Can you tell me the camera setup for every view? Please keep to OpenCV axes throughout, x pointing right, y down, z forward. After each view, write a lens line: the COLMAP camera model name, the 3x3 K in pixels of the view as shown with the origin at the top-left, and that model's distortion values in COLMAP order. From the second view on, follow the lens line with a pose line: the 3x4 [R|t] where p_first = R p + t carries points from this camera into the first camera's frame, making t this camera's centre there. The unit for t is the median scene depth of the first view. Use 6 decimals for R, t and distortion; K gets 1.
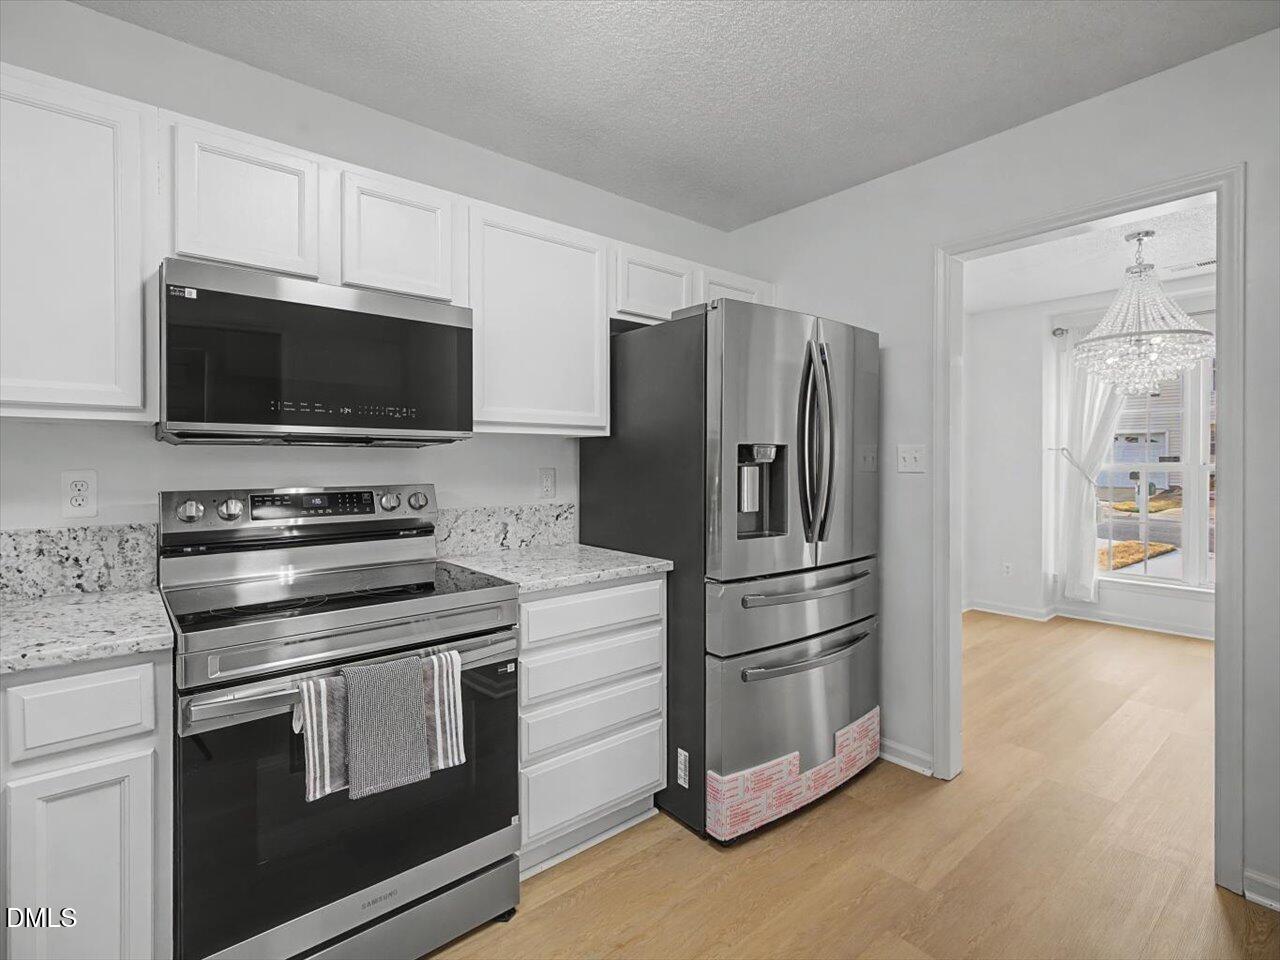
lens RADIAL K [[623.8, 0, 636.4], [0, 623.8, 463.4], [0, 0, 1]] dist [0.005365, -0.001679]
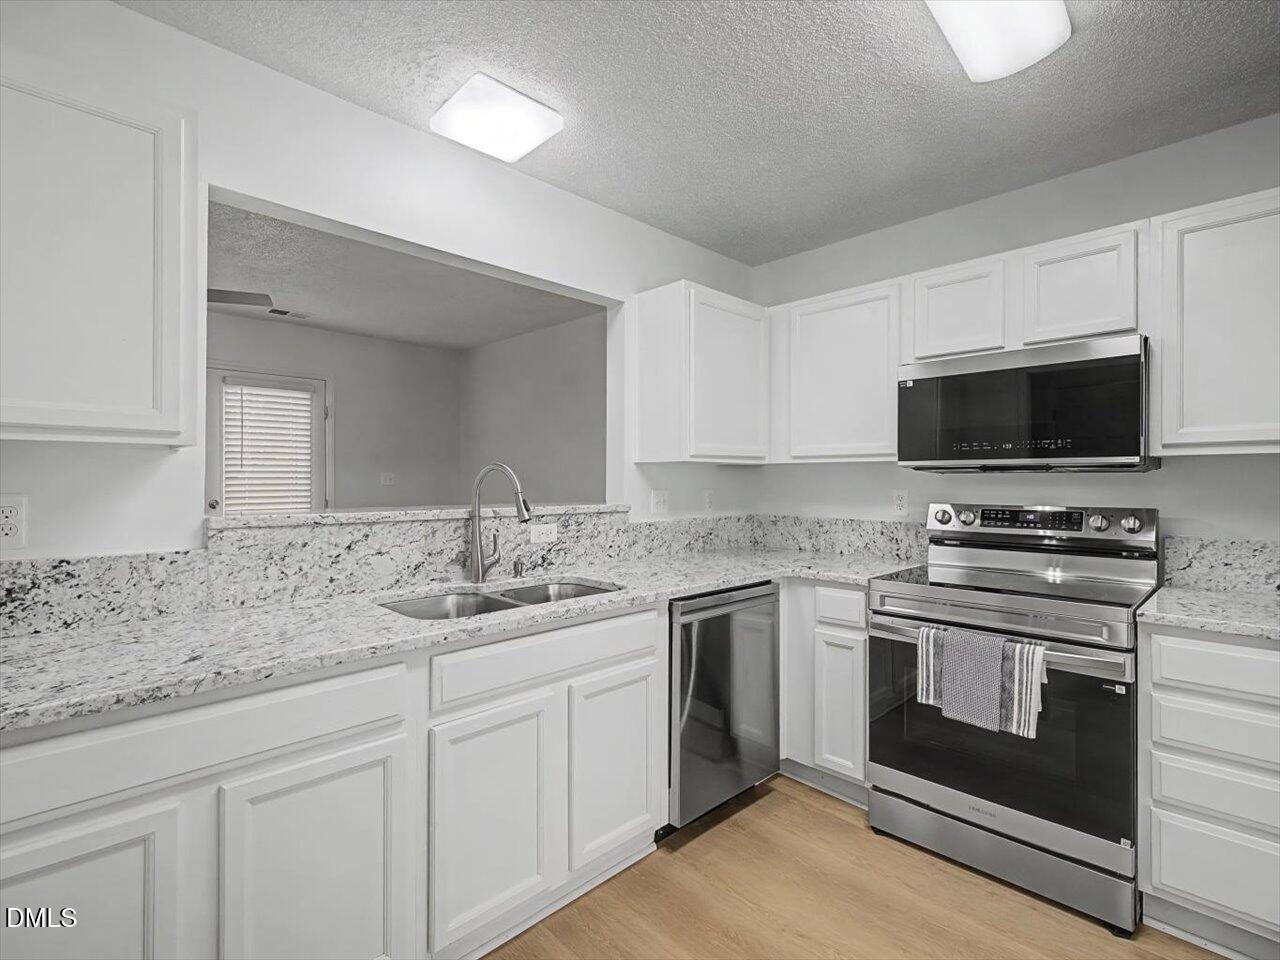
lens RADIAL K [[623.8, 0, 642.9], [0, 623.8, 480.6], [0, 0, 1]] dist [0.005365, -0.001679]
pose [[0.073796, 0.001333, -0.997272, 0.712271], [-0.005212, 0.999986, 0.000951, -0.009665], [0.997260, 0.005128, 0.073802, 0.137287]]
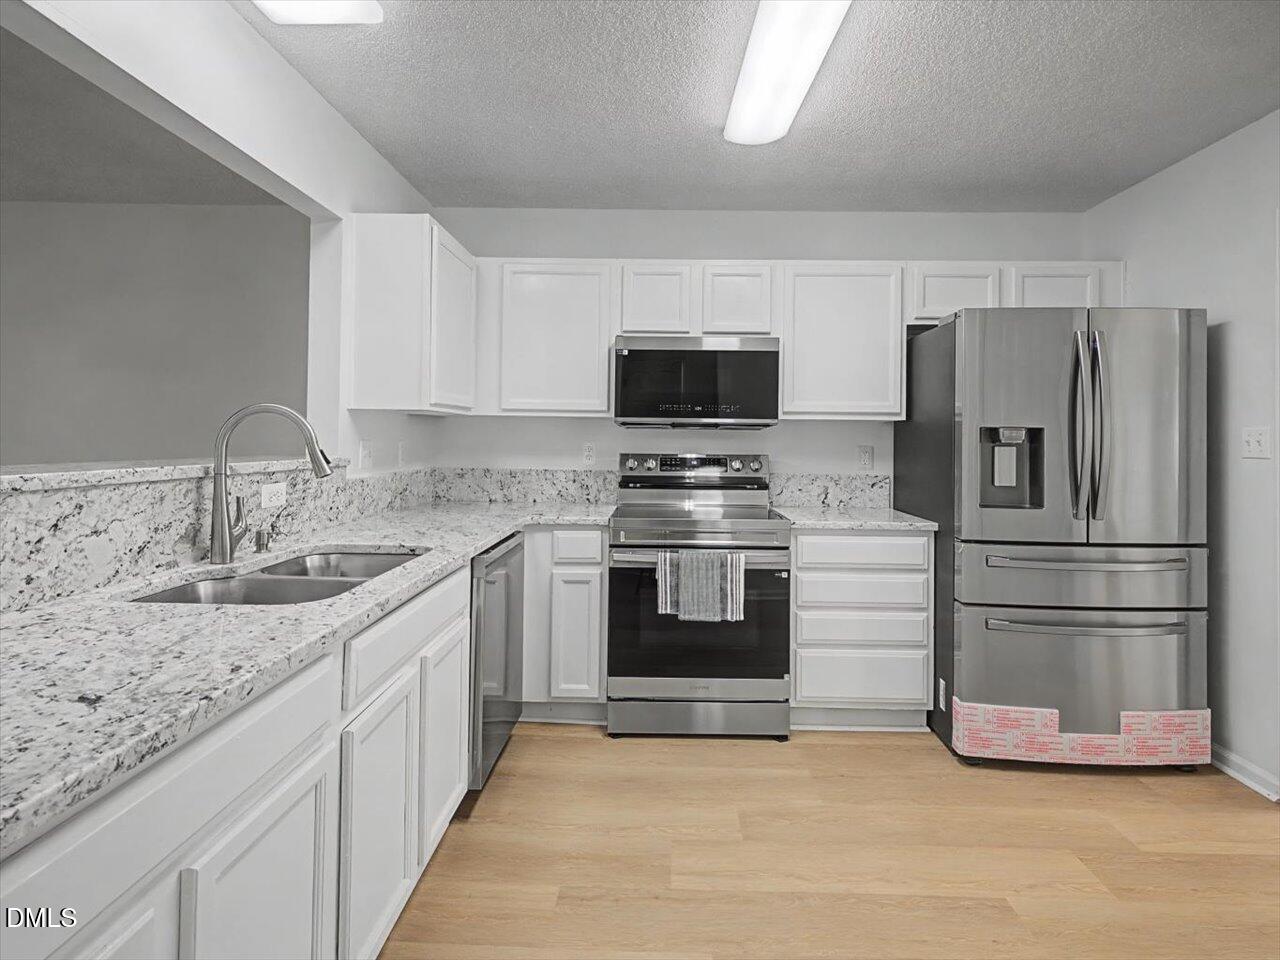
lens RADIAL K [[663.8, 0, 656.9], [0, 663.8, 430.8], [0, 0, 1]] dist [0.009975, -0.001425]
pose [[0.756622, 0.001632, -0.653850, 0.584994], [-0.015254, 0.999769, -0.015156, 0.004956], [0.653674, 0.021441, 0.756472, -0.410692]]
